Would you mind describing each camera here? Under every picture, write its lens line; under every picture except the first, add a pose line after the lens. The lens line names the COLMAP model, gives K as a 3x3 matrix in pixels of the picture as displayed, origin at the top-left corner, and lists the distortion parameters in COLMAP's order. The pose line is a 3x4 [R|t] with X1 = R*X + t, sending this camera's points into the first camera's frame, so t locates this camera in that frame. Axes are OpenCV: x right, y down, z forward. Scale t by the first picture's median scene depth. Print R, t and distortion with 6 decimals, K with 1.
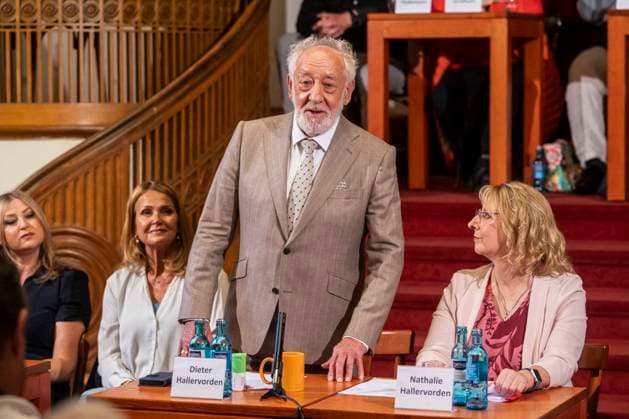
lens RADIAL K [[1882.2, 0, 287.9], [0, 1882.2, 209.6], [0, 0, 1]] dist [0.079334, -0.169025]
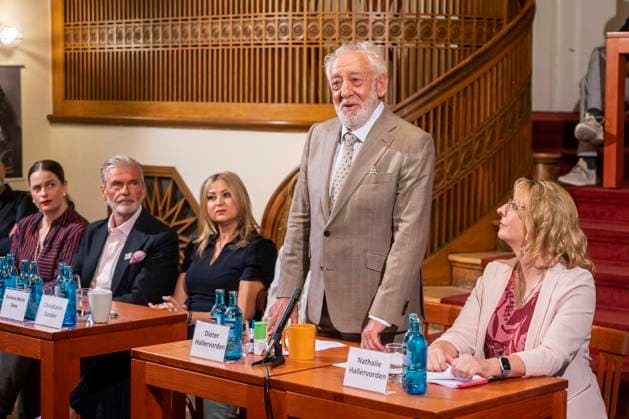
lens RADIAL K [[1305.9, 0, 314.5], [0, 1305.9, 209.5], [0, 0, 1]] dist [-0.010544, -0.141377]
pose [[0.926101, 0.042017, -0.374928, 0.200090], [-0.034984, 0.999061, 0.025550, -0.008337], [0.375649, -0.010545, 0.926702, 0.193834]]
